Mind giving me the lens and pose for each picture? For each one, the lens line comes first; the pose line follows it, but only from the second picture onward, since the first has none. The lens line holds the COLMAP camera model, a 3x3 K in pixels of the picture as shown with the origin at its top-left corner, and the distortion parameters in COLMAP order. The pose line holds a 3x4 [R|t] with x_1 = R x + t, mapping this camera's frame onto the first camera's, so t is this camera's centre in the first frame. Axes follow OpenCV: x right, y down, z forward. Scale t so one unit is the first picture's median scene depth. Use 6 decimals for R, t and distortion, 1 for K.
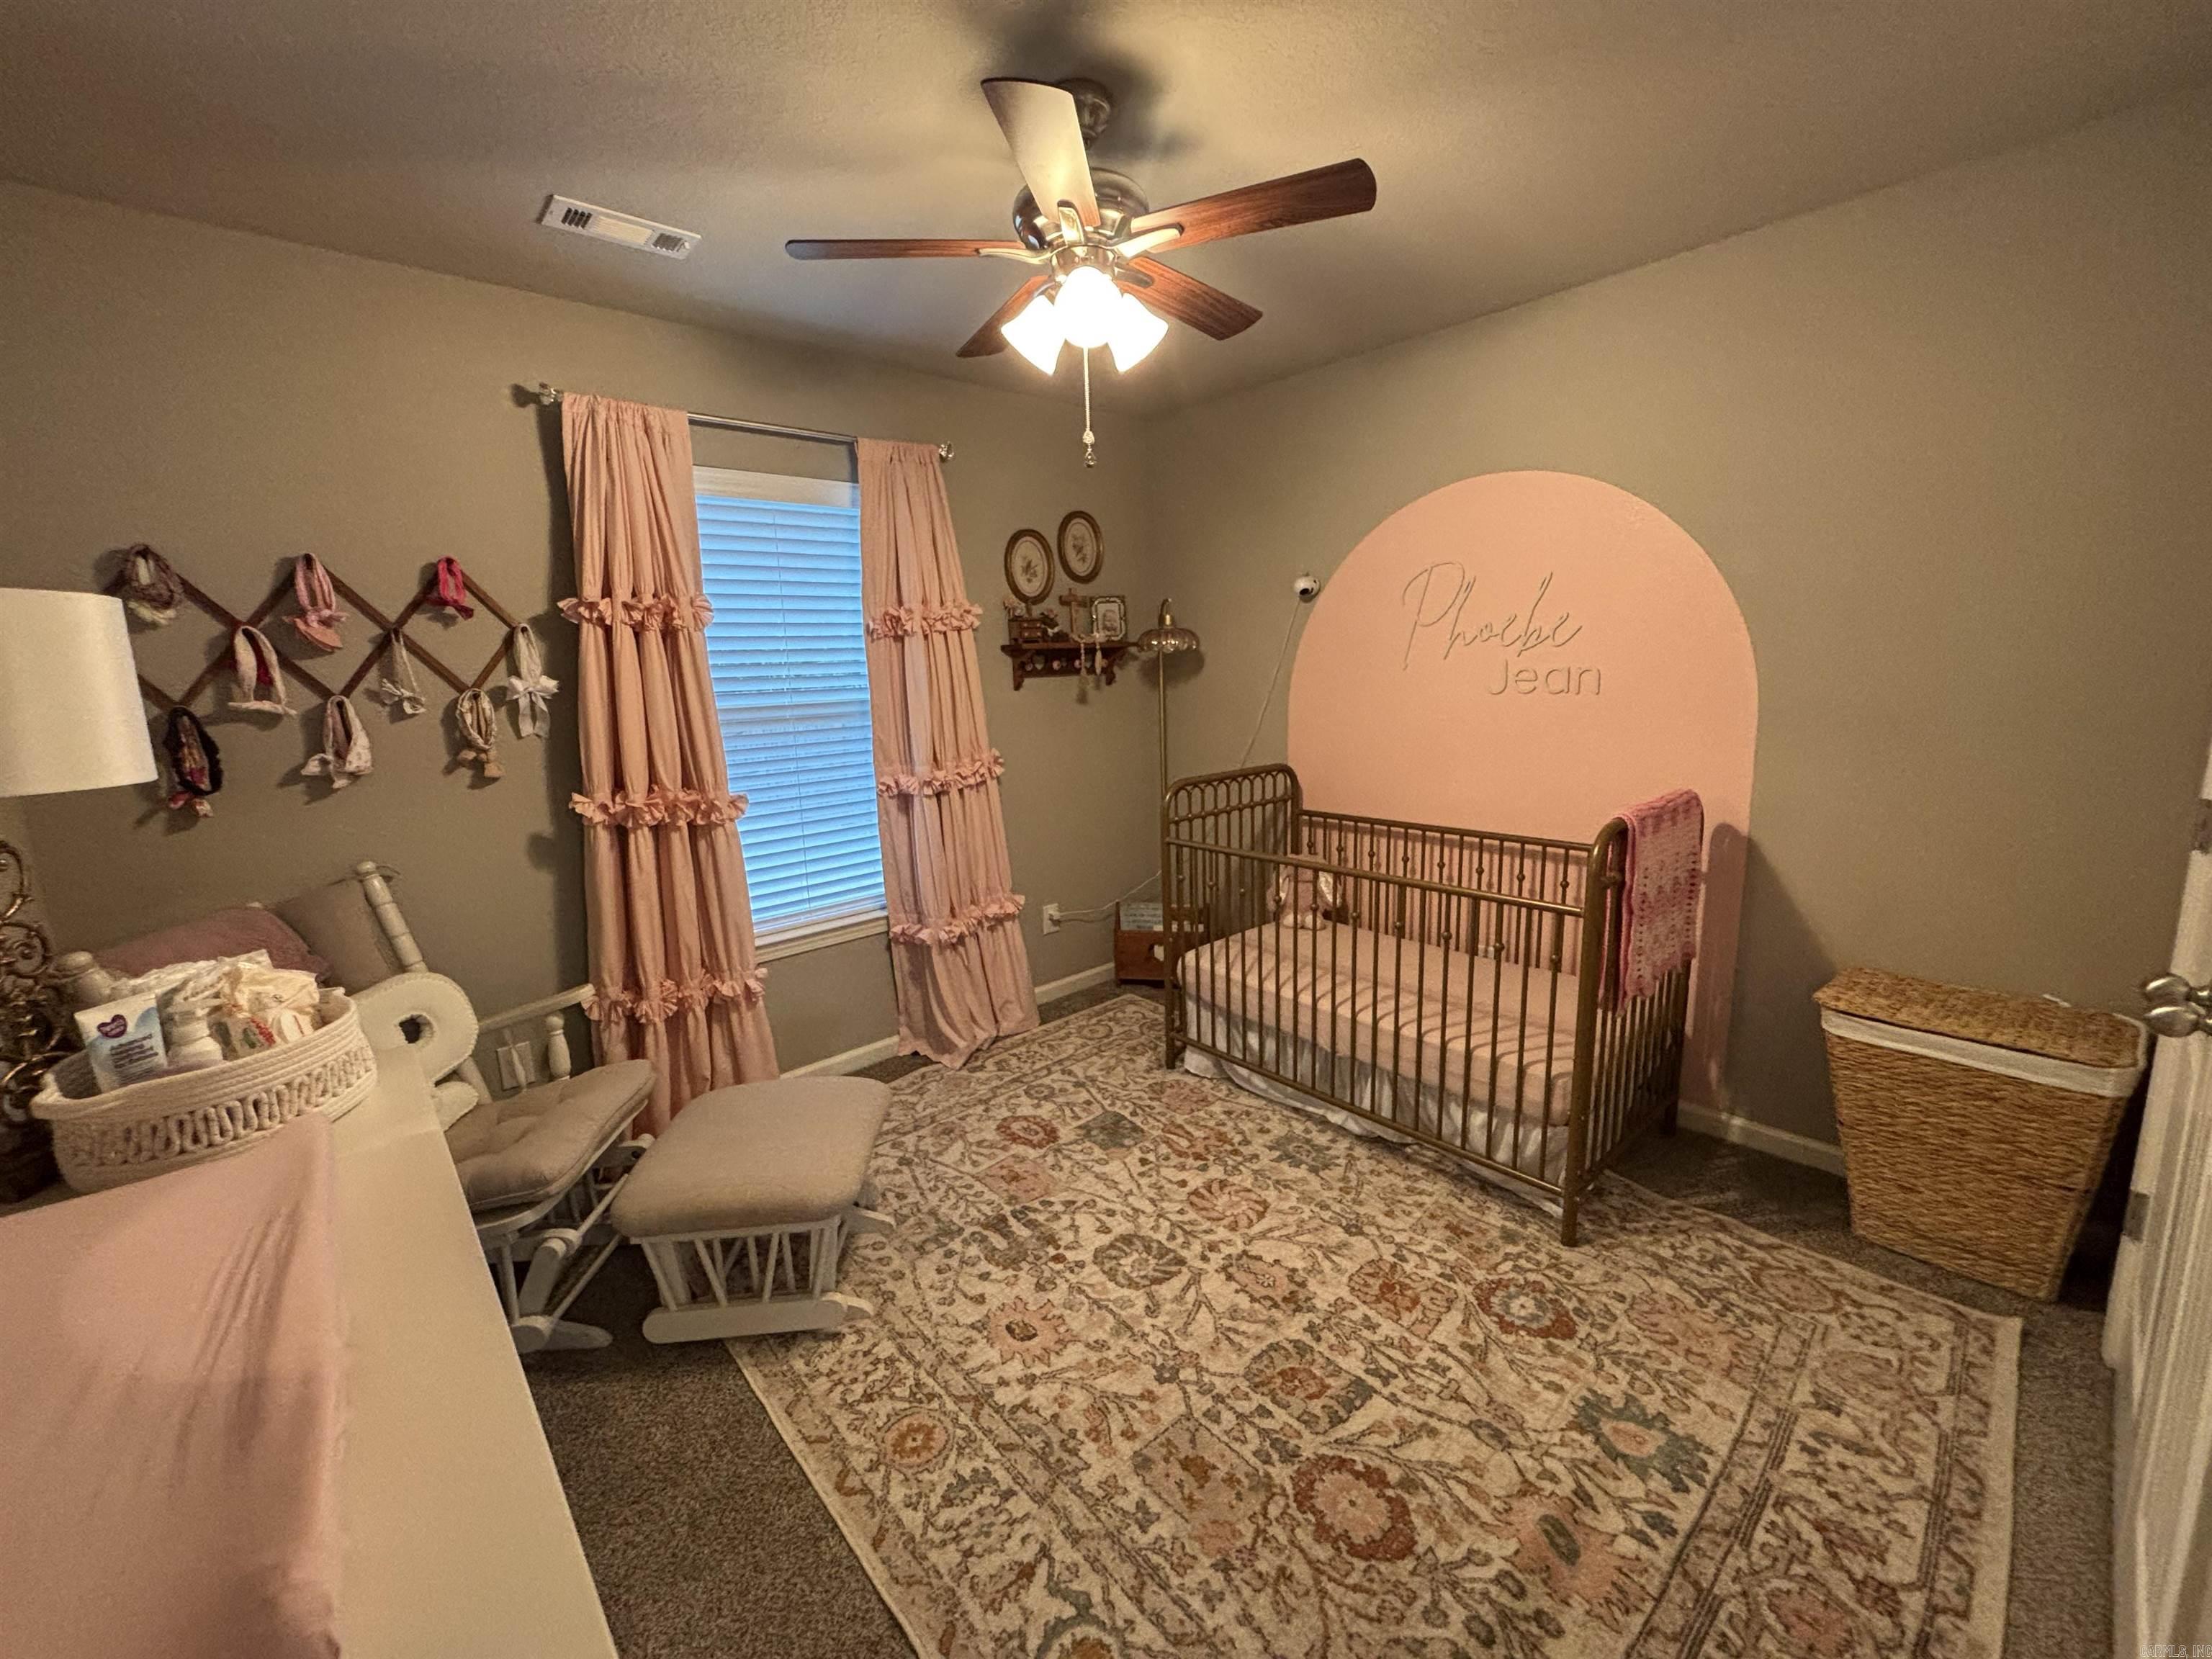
lens RADIAL K [[890.0, 0, 1095.6], [0, 890.0, 818.4], [0, 0, 1]] dist [-0.002280, 0.001790]
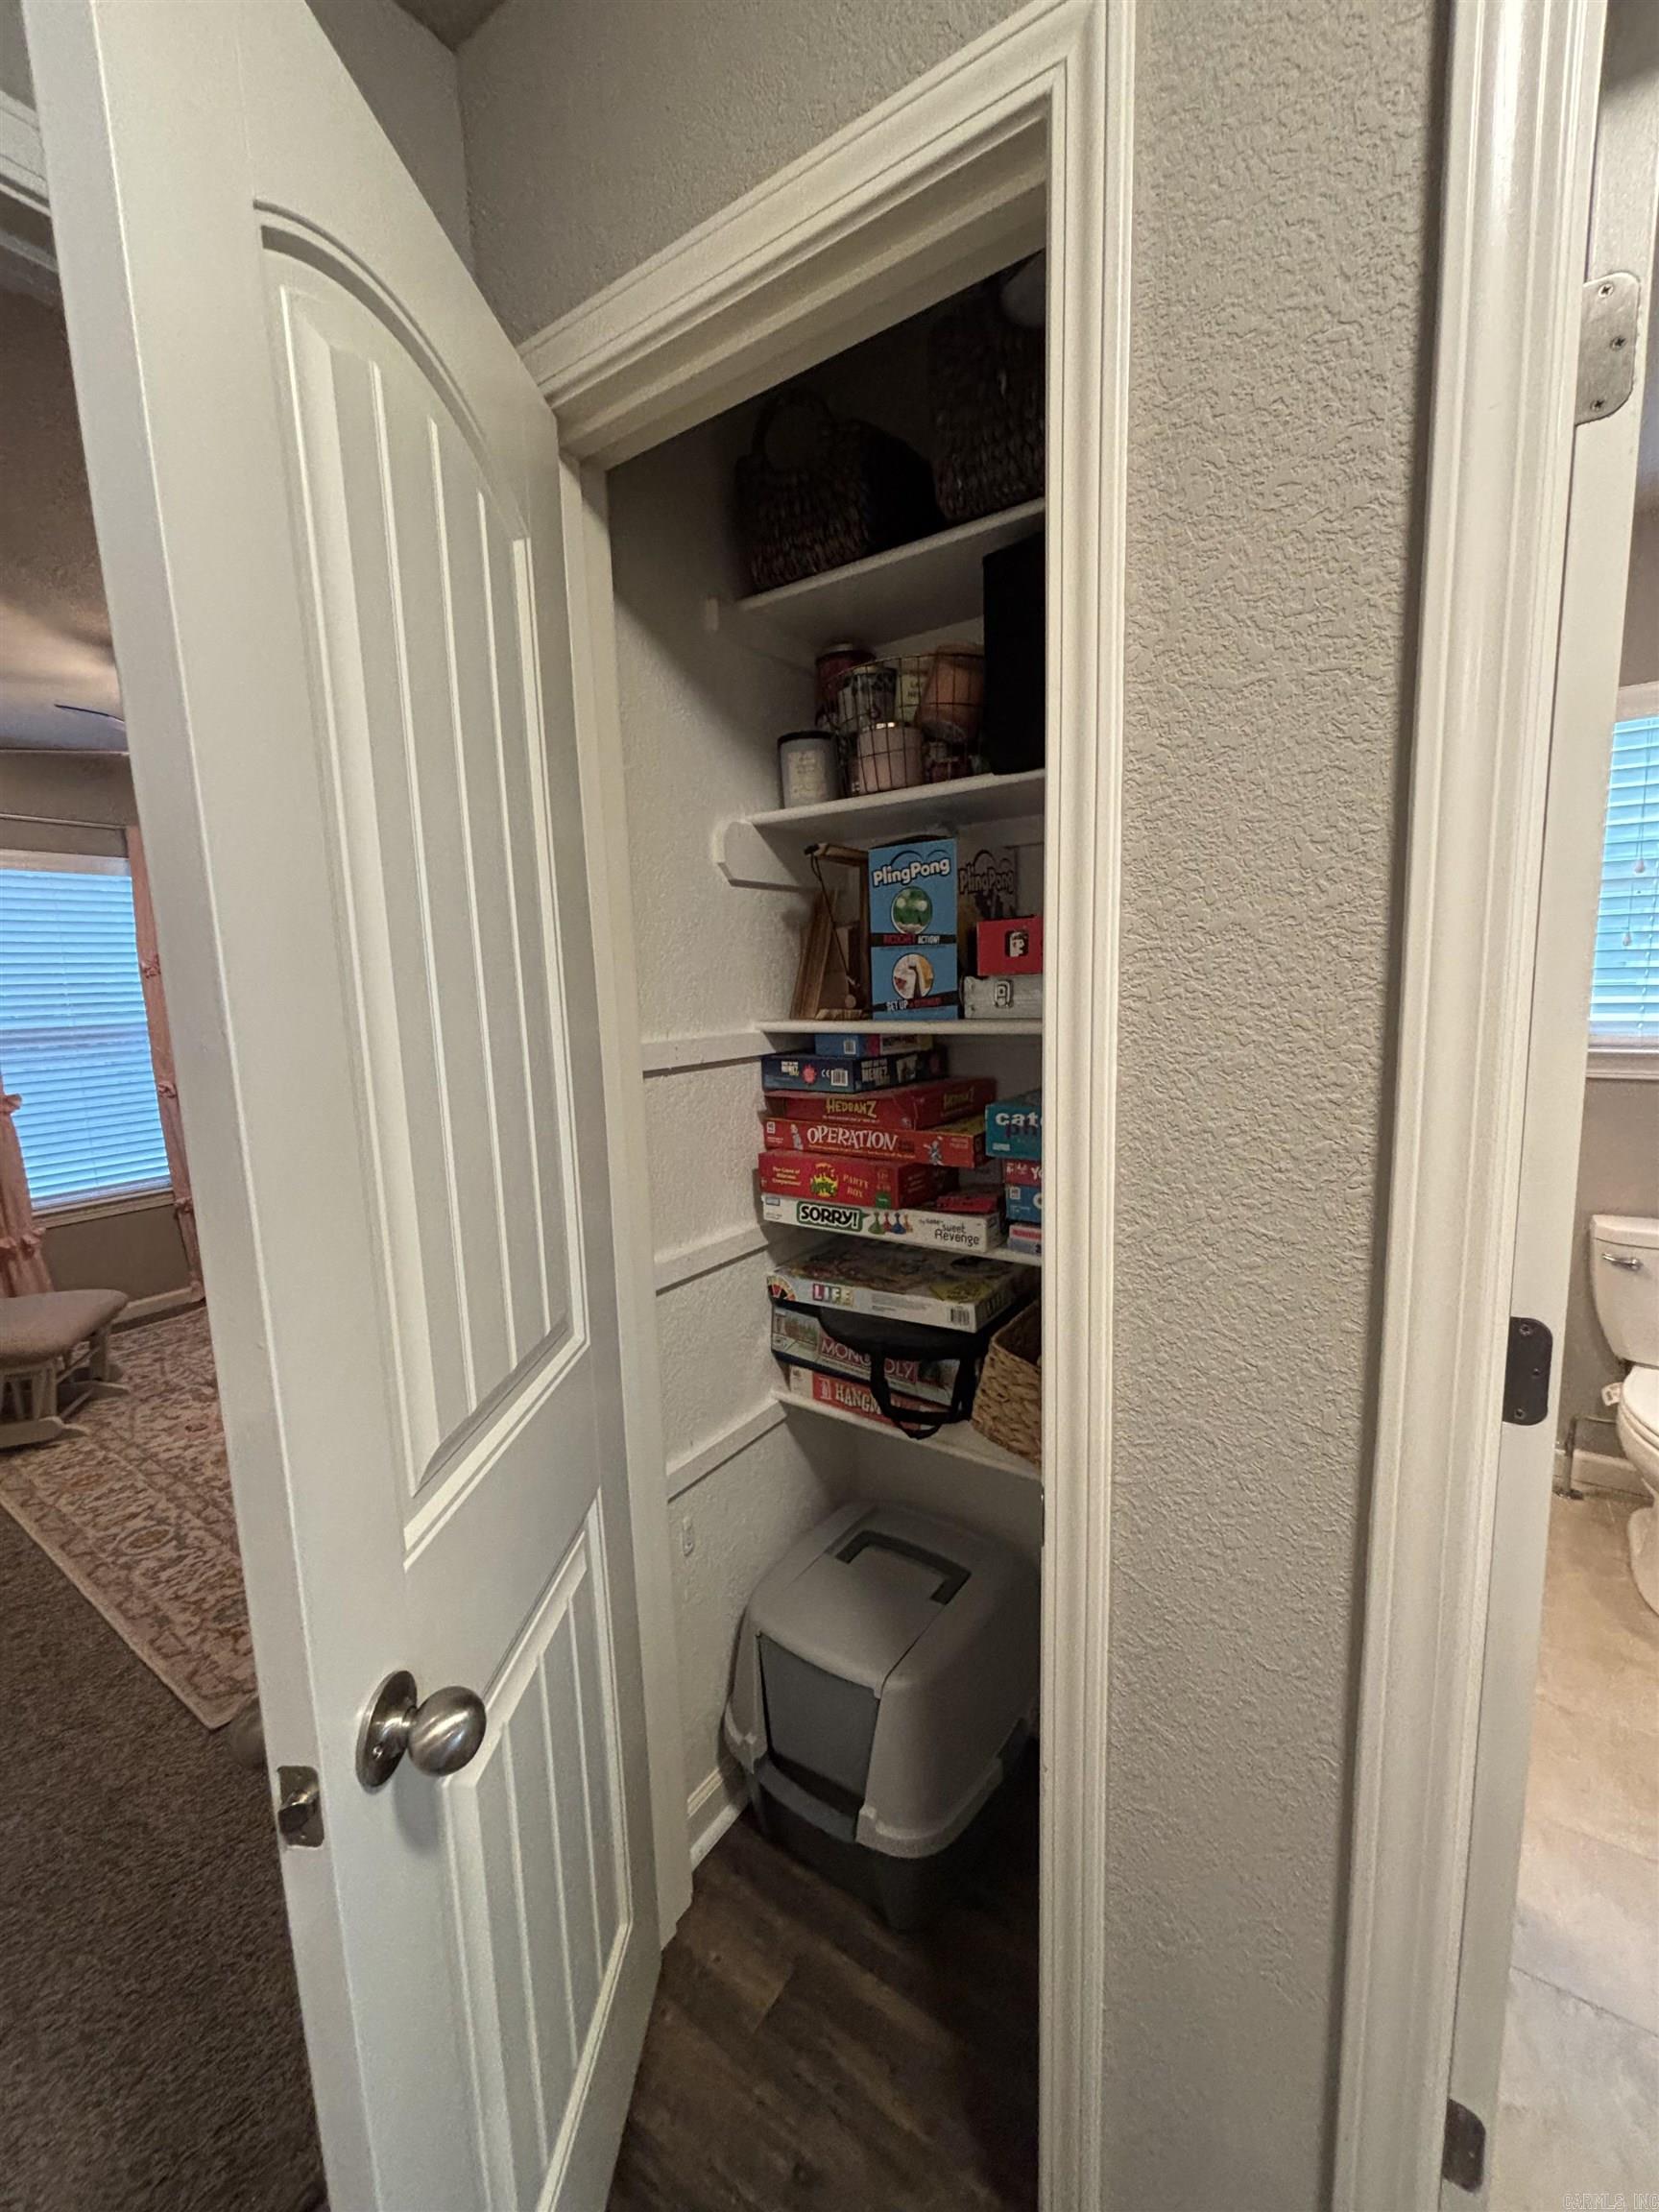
lens RADIAL K [[890.0, 0, 846.6], [0, 890.0, 1113.4], [0, 0, 1]] dist [-0.002280, 0.001790]
pose [[0.969823, -0.032945, 0.241575, 0.587476], [0.041785, 0.998628, -0.031562, 0.116740], [-0.240203, 0.040704, 0.969869, -0.704162]]
